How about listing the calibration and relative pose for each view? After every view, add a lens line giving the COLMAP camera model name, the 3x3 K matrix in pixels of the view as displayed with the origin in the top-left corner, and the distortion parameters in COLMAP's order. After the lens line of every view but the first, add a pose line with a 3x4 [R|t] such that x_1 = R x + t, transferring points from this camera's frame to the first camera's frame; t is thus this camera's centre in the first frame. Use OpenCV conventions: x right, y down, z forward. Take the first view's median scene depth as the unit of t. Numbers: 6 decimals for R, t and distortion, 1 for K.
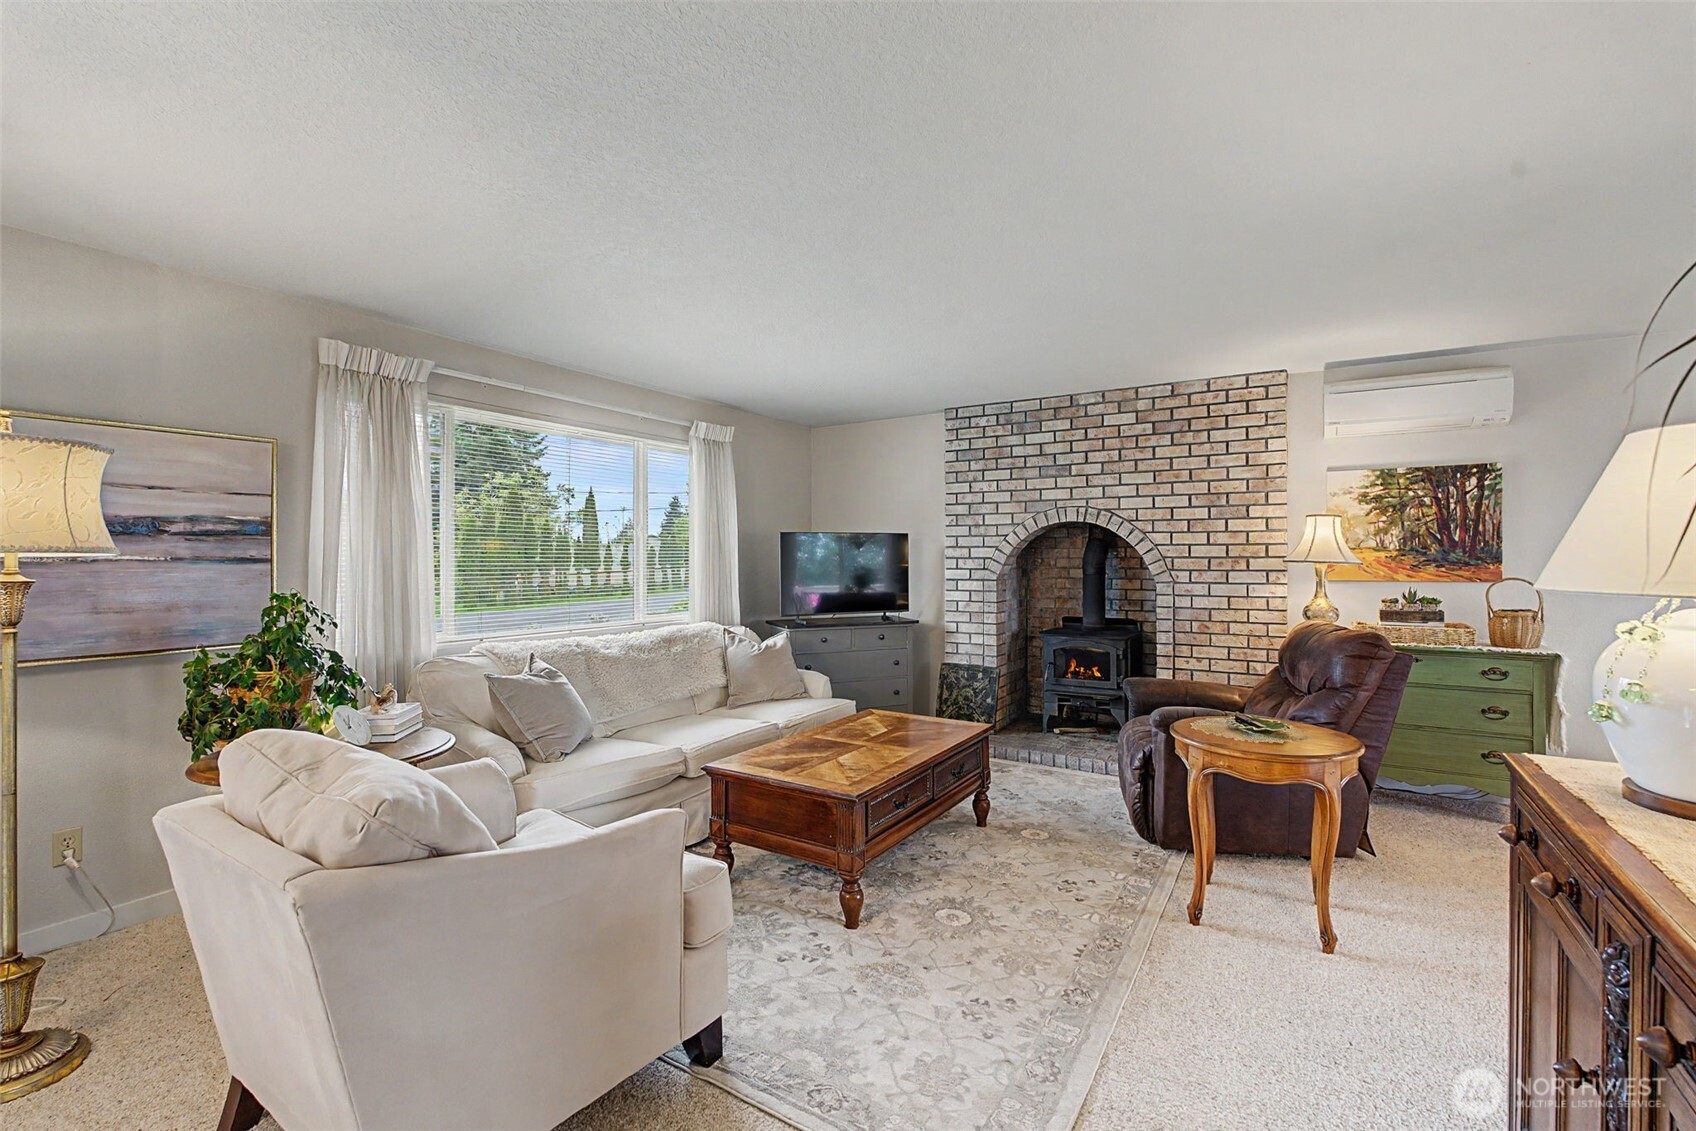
lens RADIAL K [[740.2, 0, 851.0], [0, 740.2, 556.5], [0, 0, 1]] dist [-0.009151, 0.000172]
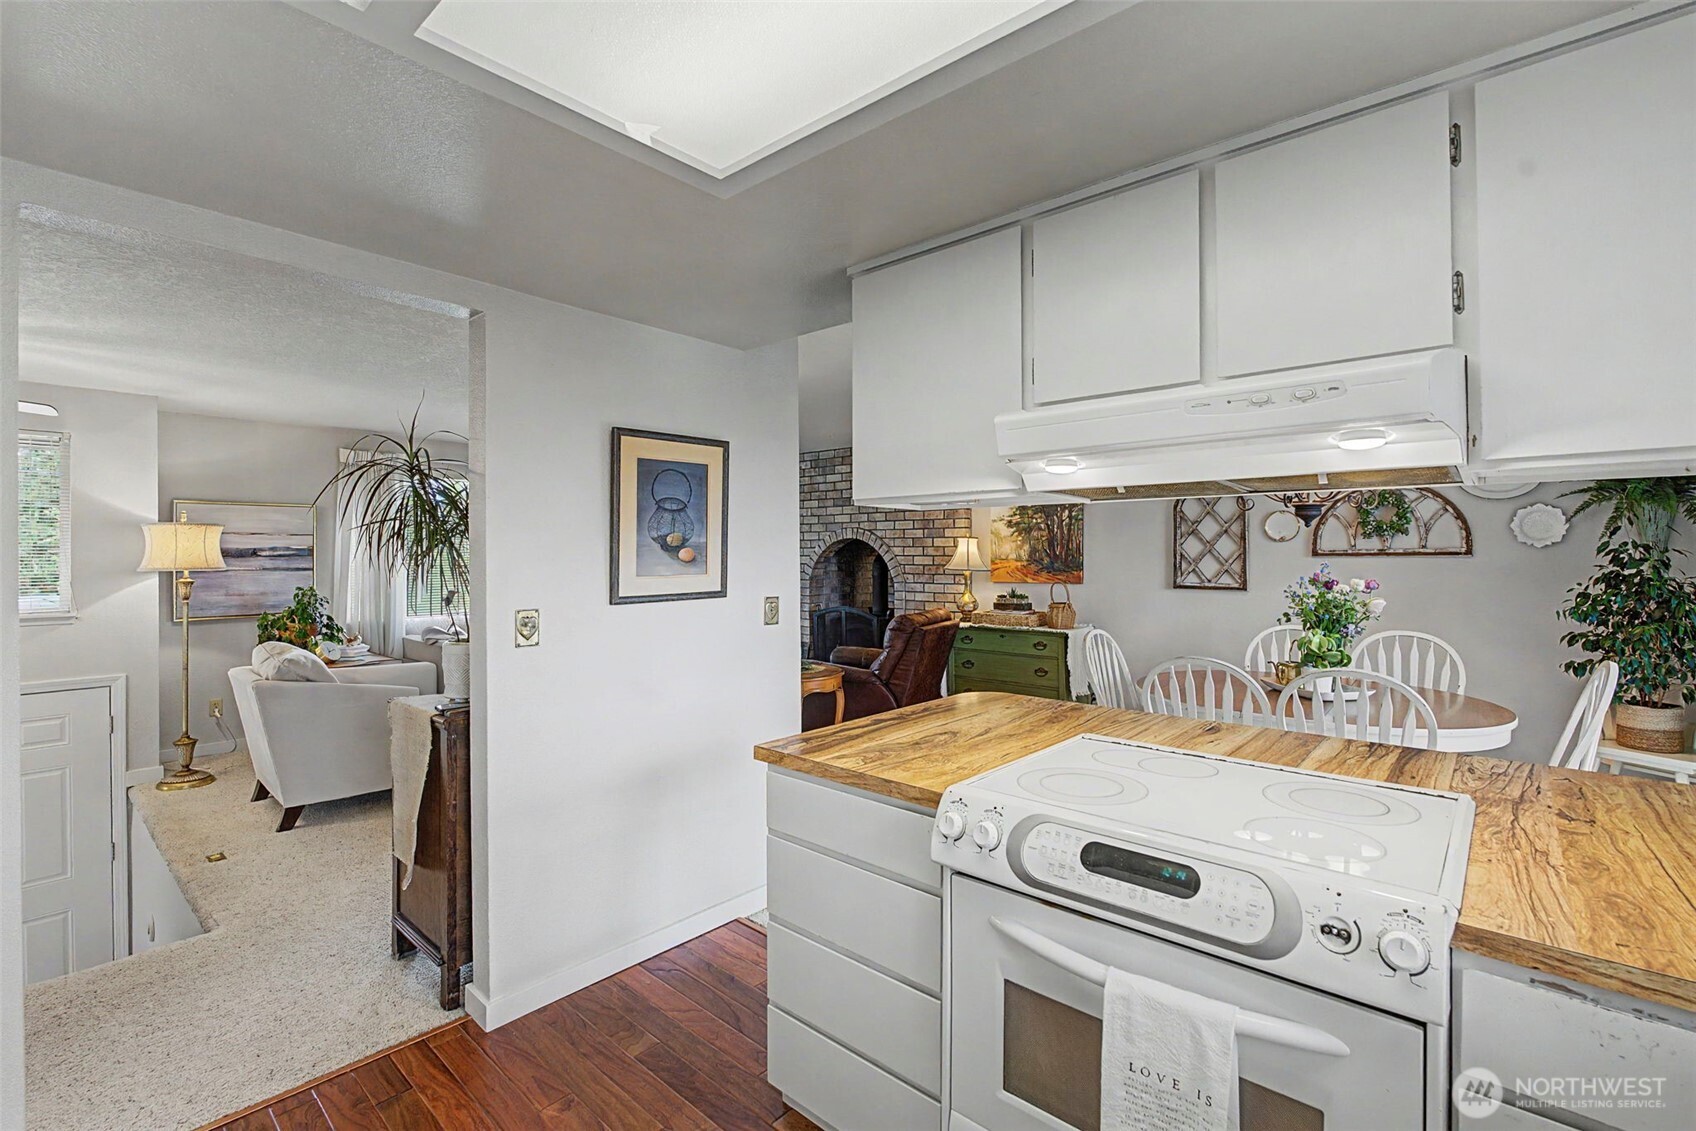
lens RADIAL K [[750.5, 0, 846.5], [0, 750.5, 552.2], [0, 0, 1]] dist [-0.005505, -0.000171]
pose [[0.985871, -0.001630, -0.167496, 0.648996], [0.001810, 0.999998, 0.000924, -0.027316], [0.167494, -0.001214, 0.985872, -0.489209]]
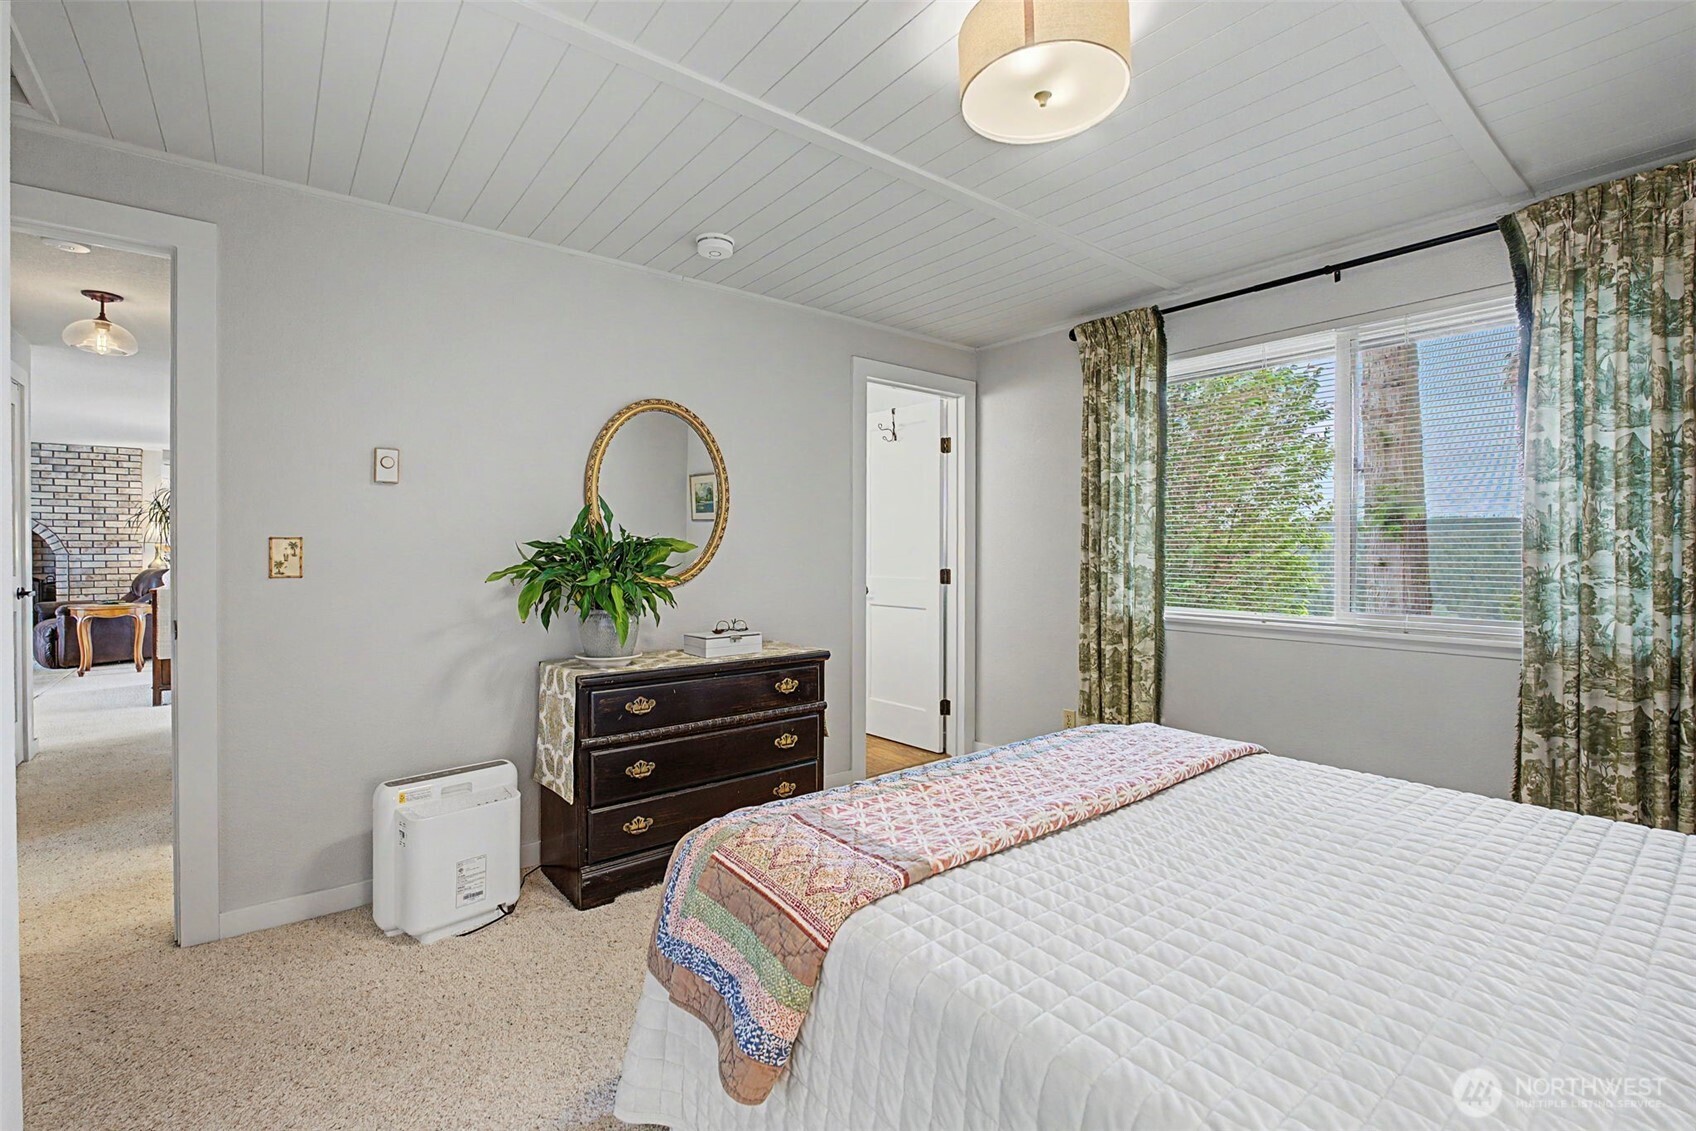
lens RADIAL K [[750.5, 0, 846.5], [0, 750.5, 552.2], [0, 0, 1]] dist [-0.005505, -0.000171]
pose [[0.342560, -0.006230, 0.939475, -0.726474], [-0.004041, 0.999959, 0.008104, 0.008495], [-0.939487, -0.006573, 0.342521, -1.642699]]
